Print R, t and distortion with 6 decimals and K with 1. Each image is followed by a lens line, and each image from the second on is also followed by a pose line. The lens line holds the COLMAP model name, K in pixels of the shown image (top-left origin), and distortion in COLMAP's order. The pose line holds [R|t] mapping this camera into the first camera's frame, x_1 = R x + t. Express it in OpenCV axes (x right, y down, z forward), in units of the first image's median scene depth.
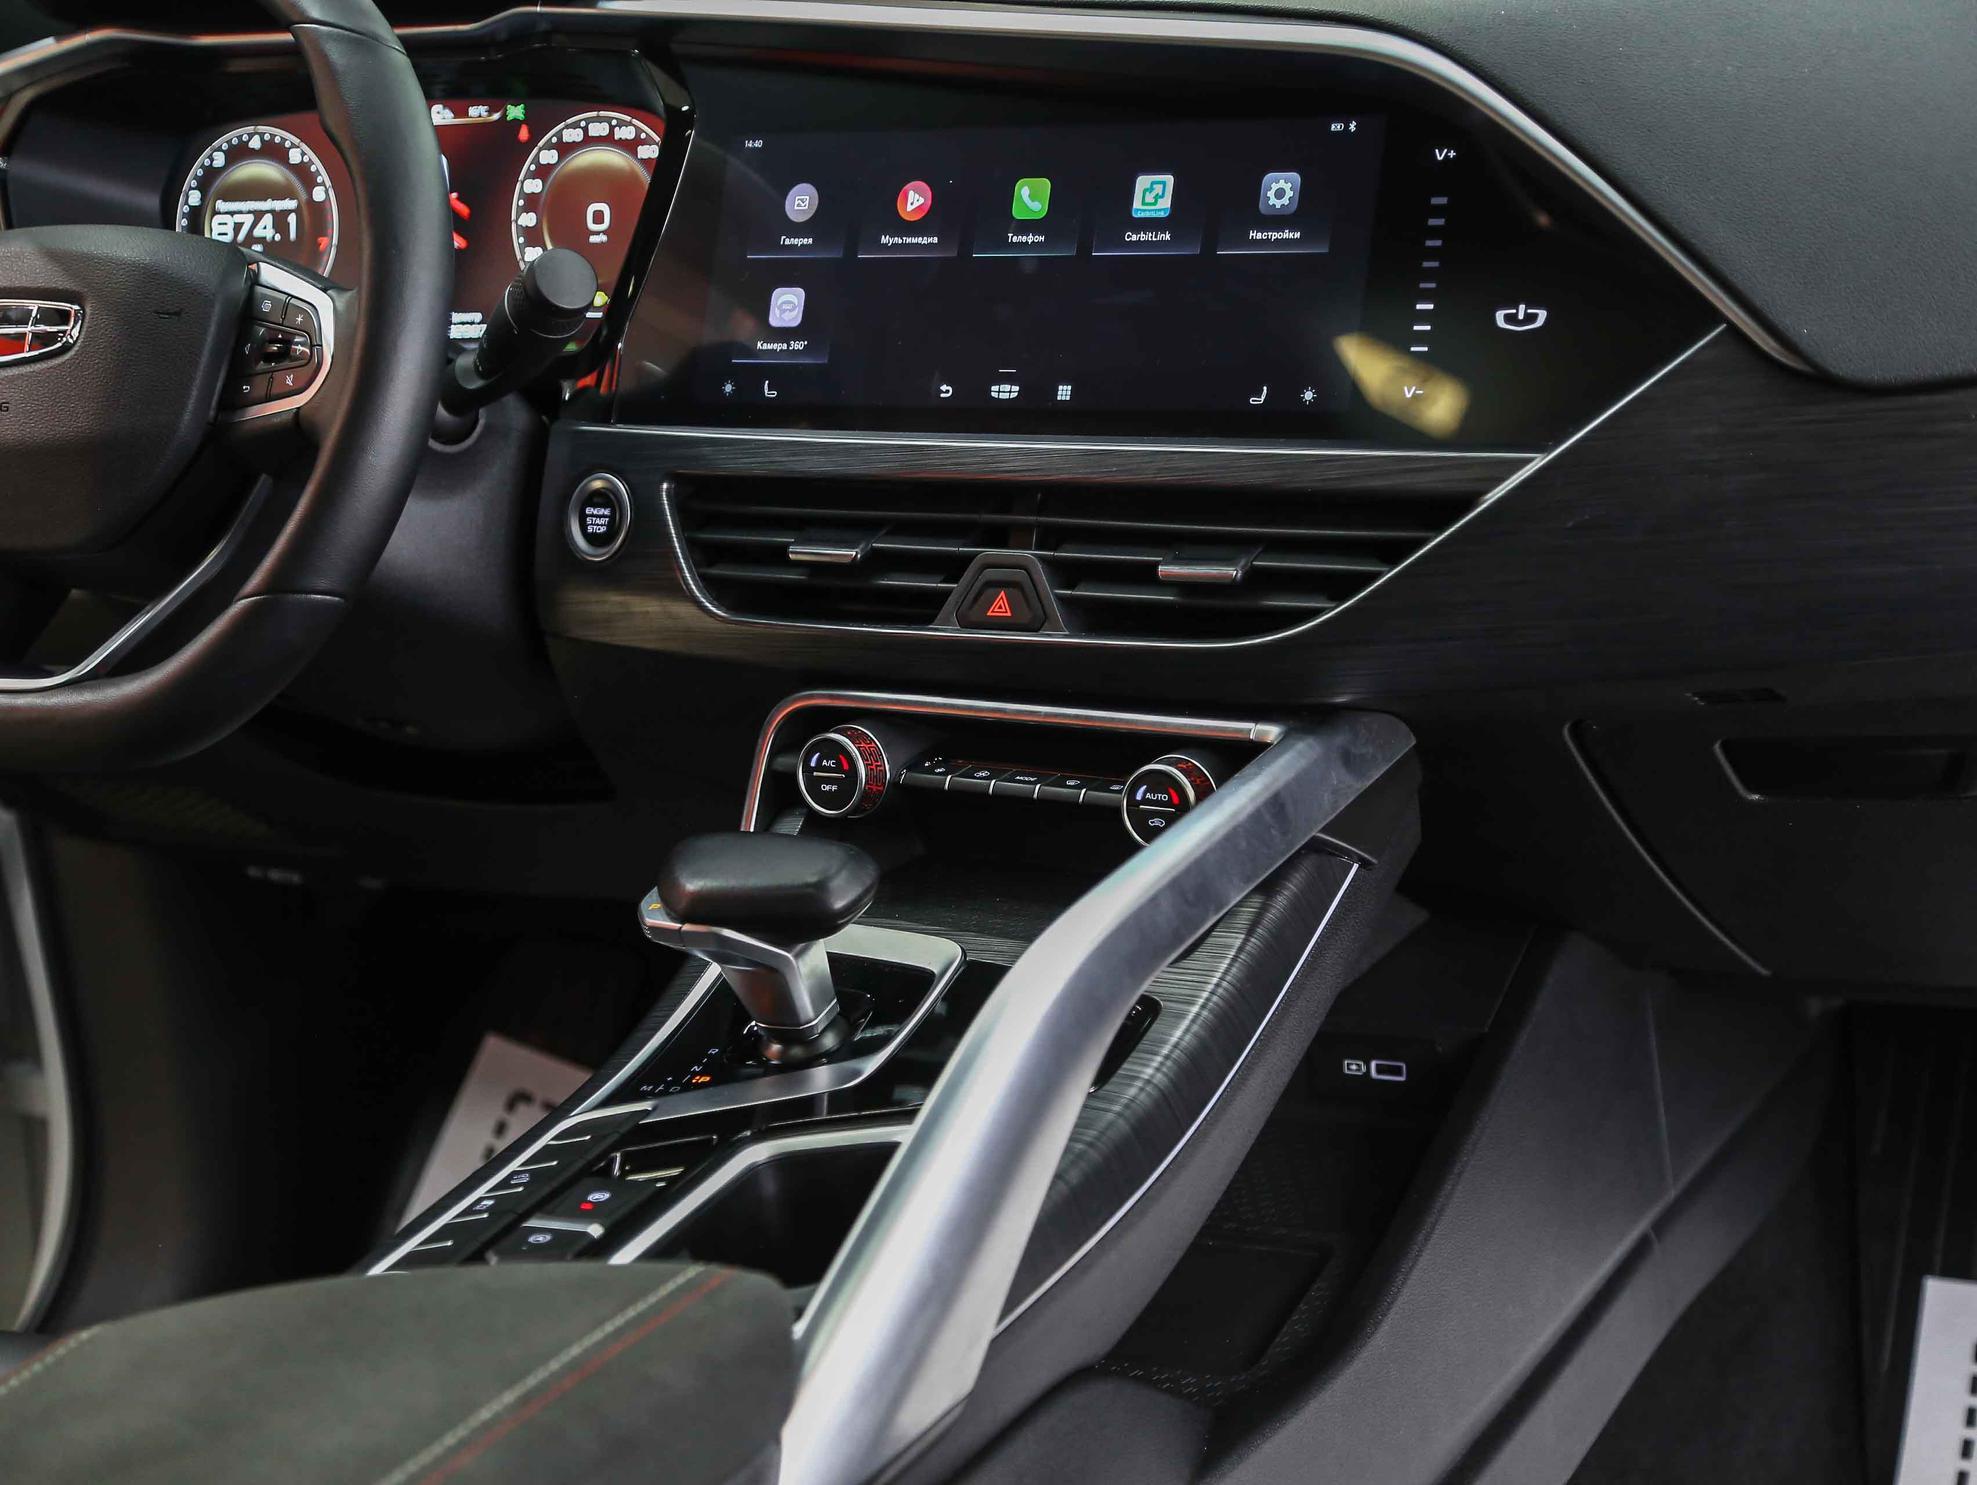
lens RADIAL K [[3819.9, 0, 979.8], [0, 3819.9, 746.9], [0, 0, 1]] dist [0.168799, 0.297851]
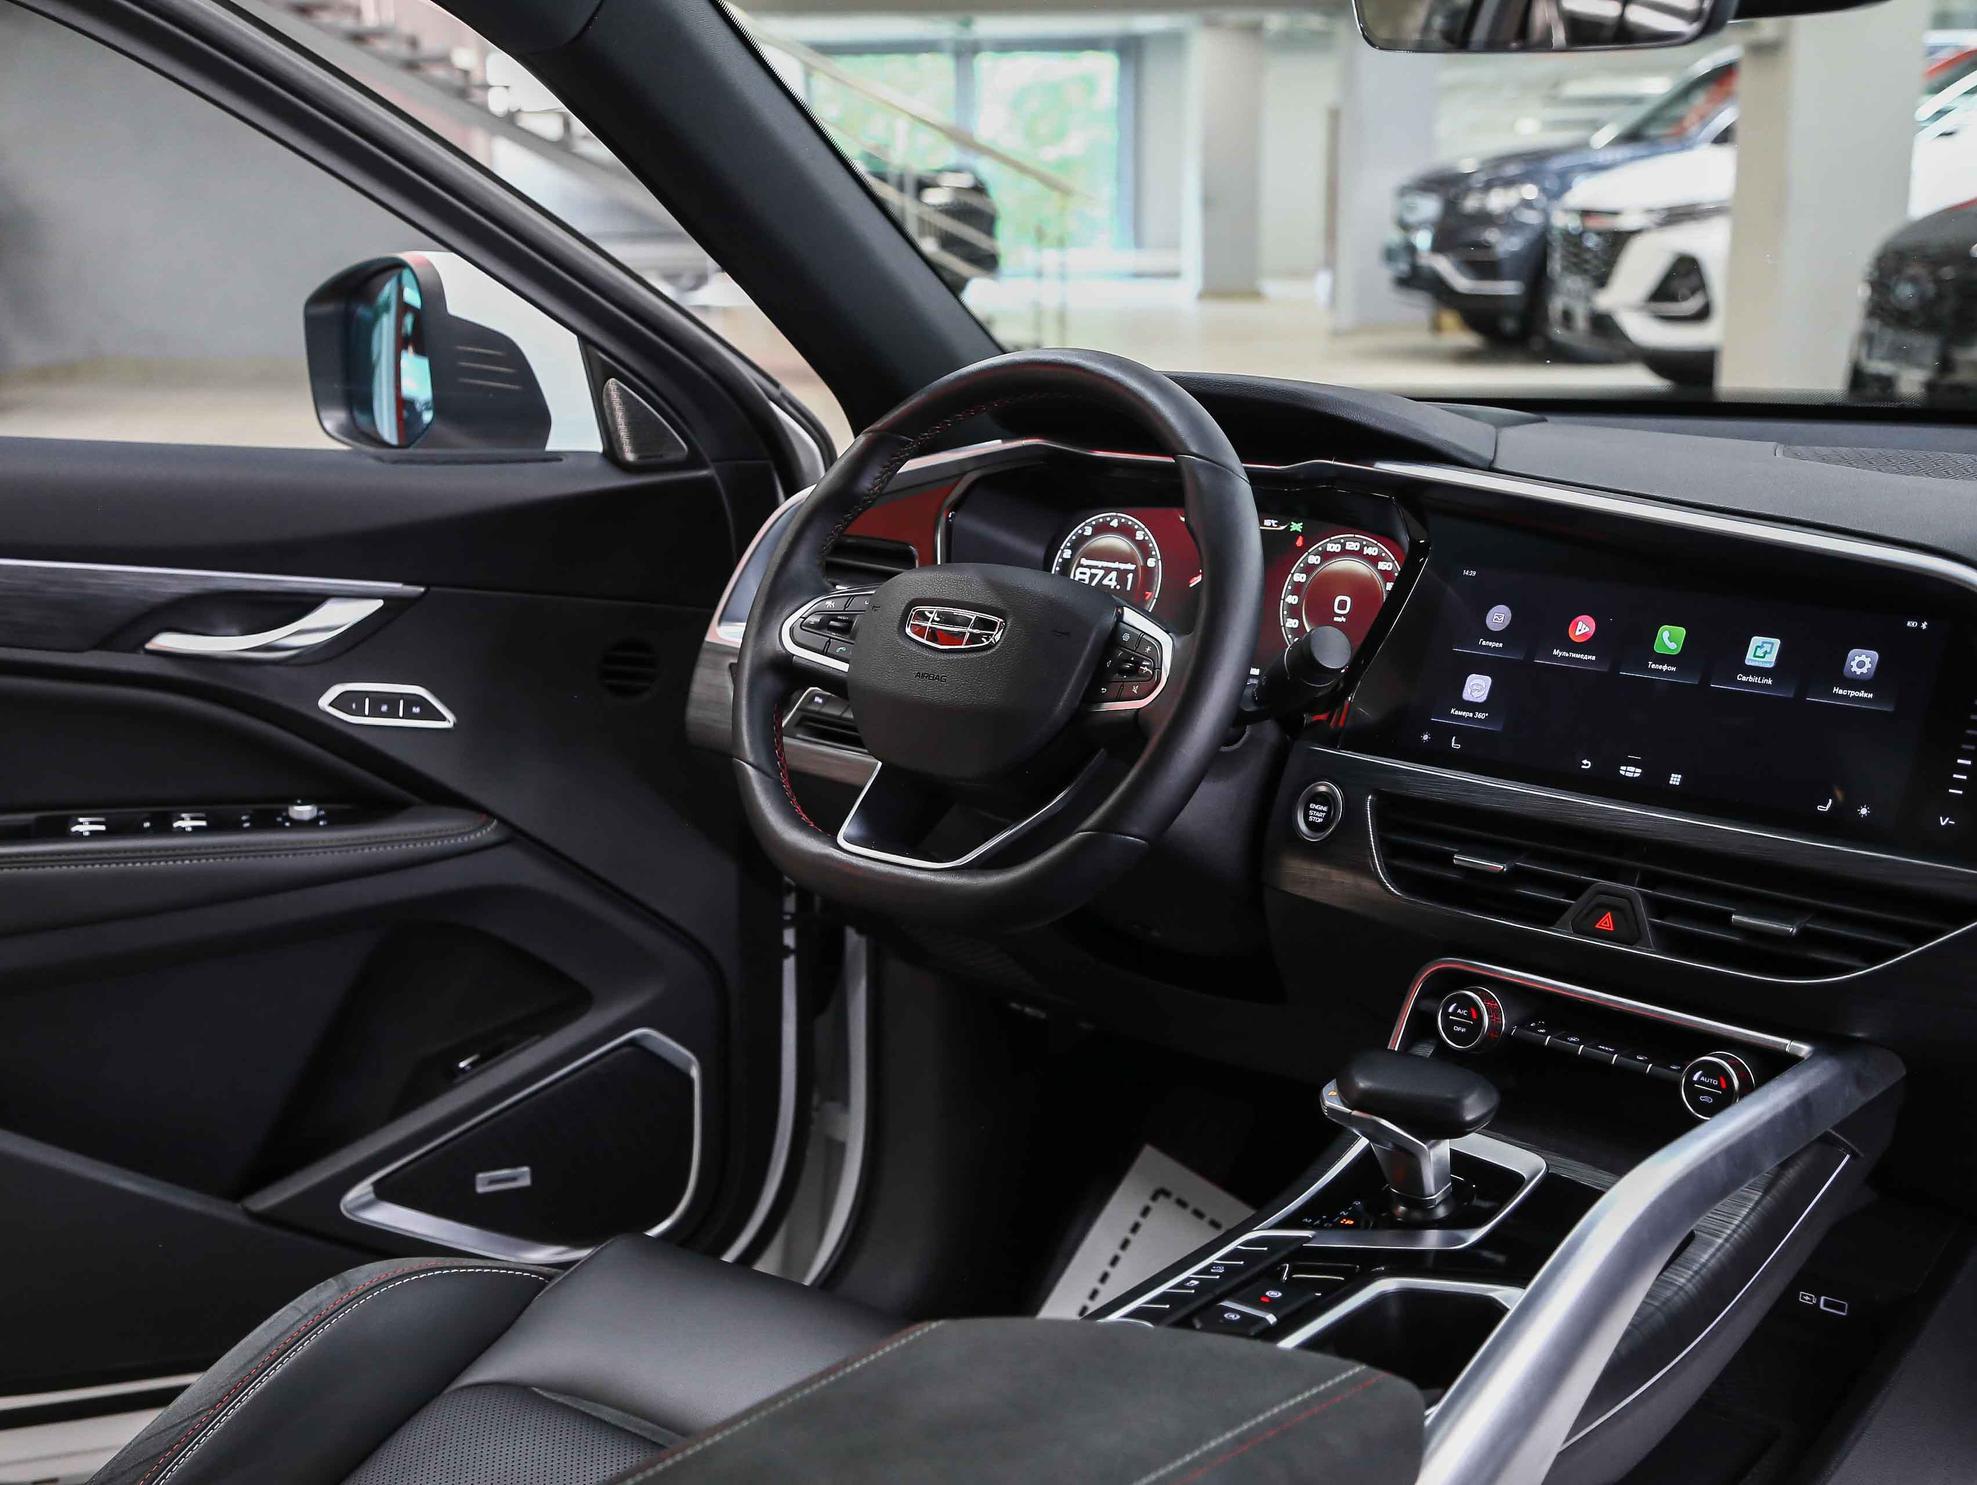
lens RADIAL K [[2633.3, 0, 976.2], [0, 2633.3, 740.2], [0, 0, 1]] dist [0.064237, -0.040636]
pose [[0.971871, 0.154450, -0.177795, -0.055485], [-0.167412, 0.984042, -0.060281, -0.005534], [0.165648, 0.088350, 0.982219, 0.007041]]
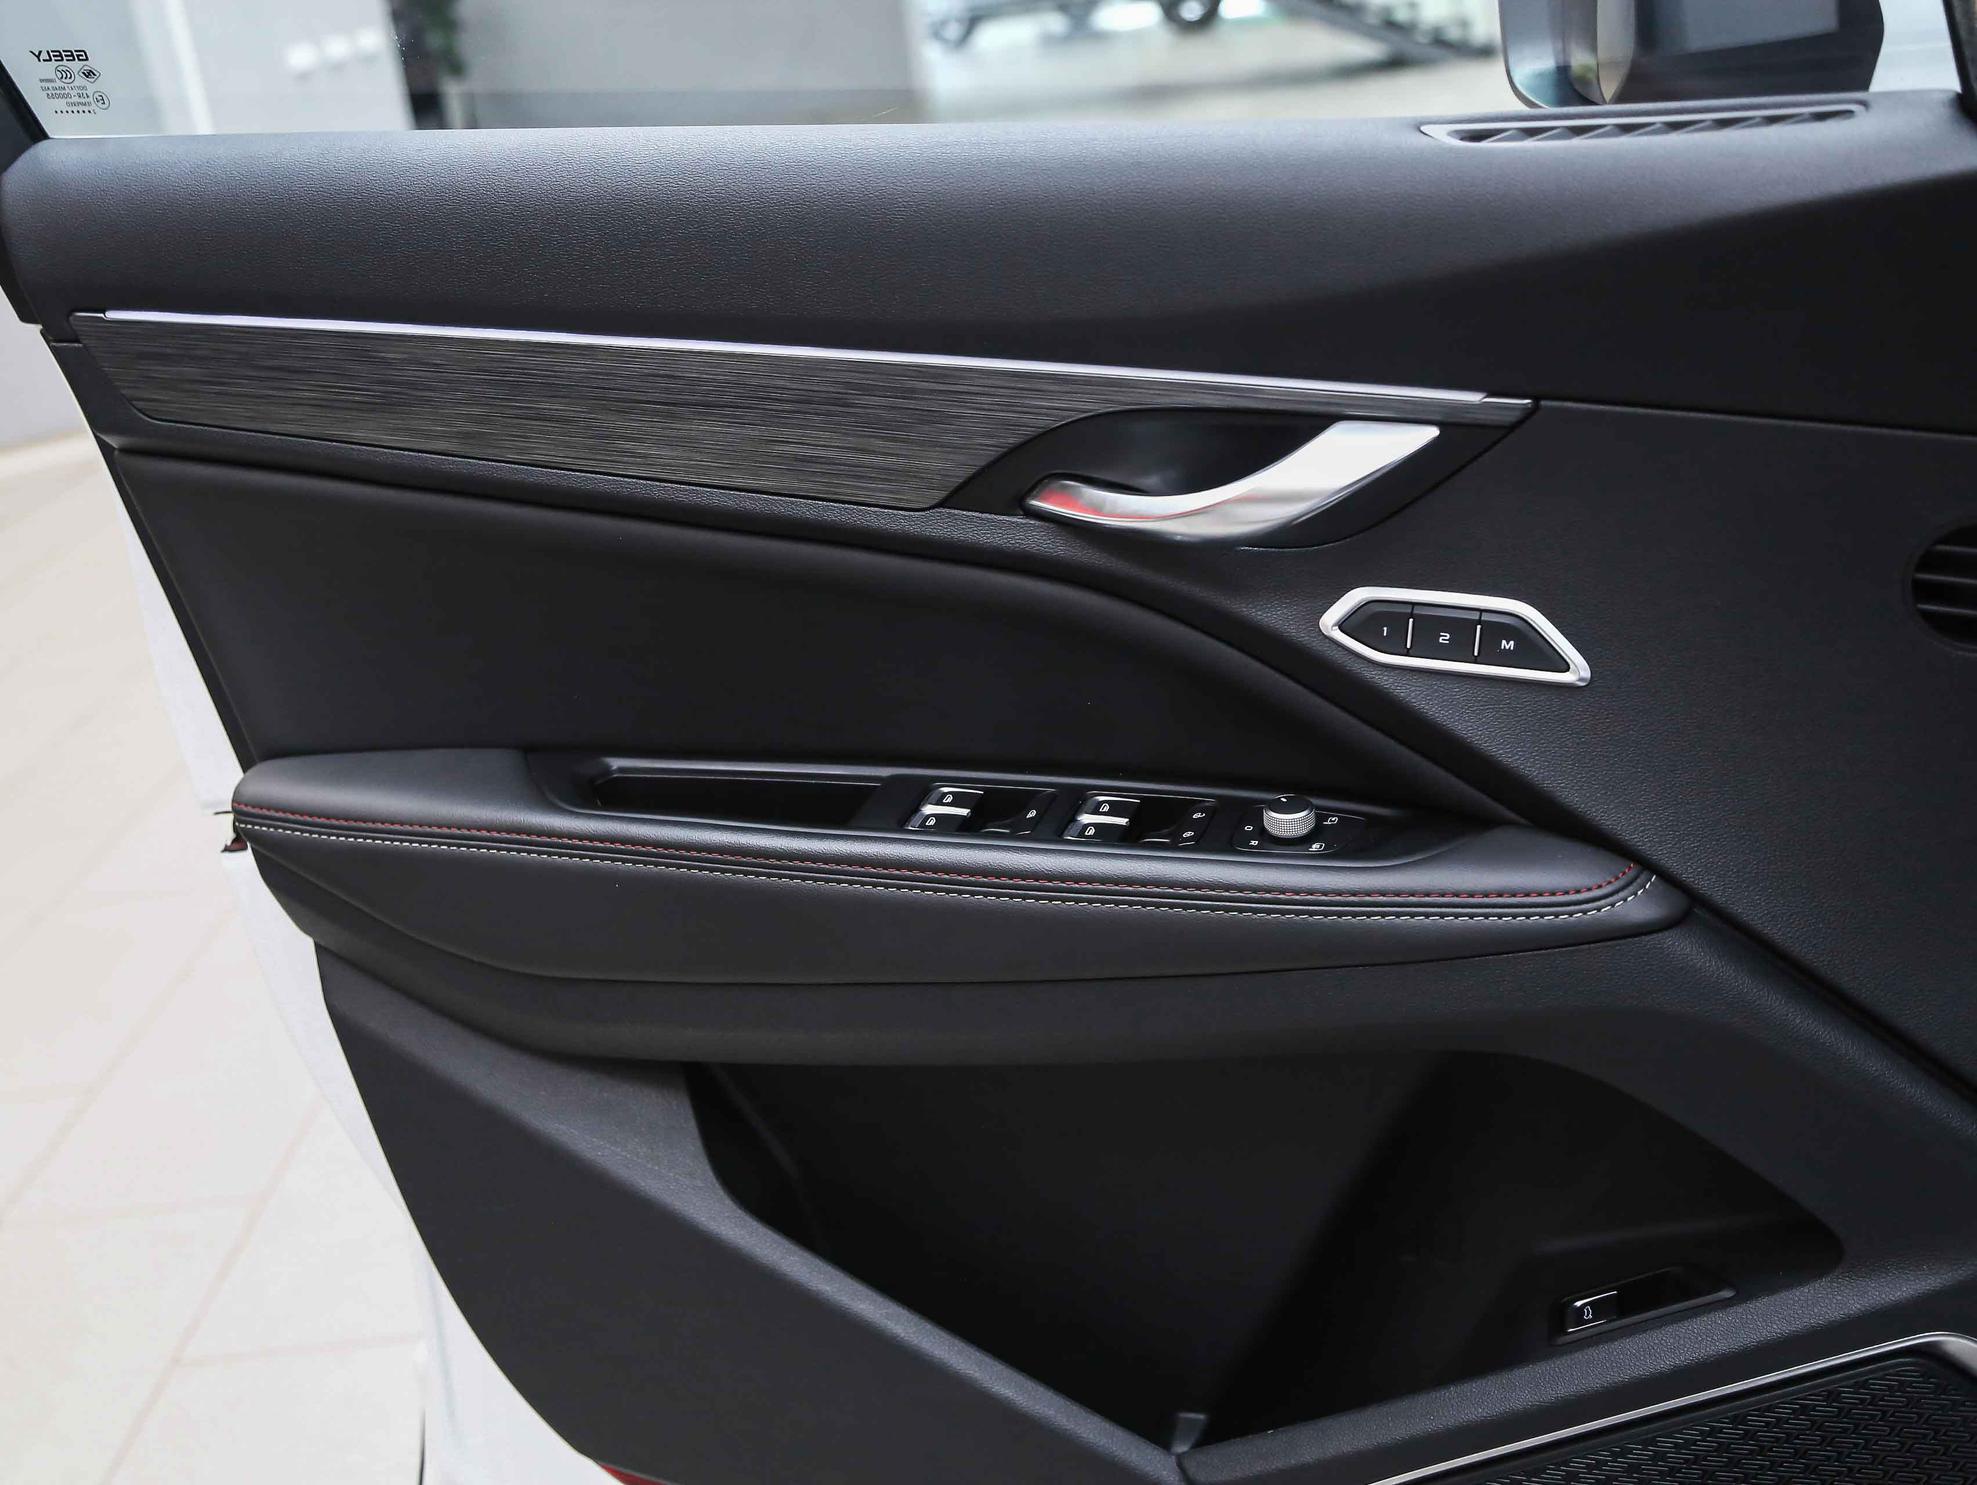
lens RADIAL K [[2030.8, 0, 990.3], [0, 2030.8, 743.7], [0, 0, 1]] dist [0.000532, -0.001028]
pose [[0.629919, 0.260802, -0.731563, -0.263454], [-0.218927, 0.963363, 0.154929, -0.080485], [0.745166, 0.062566, 0.663938, 0.817061]]
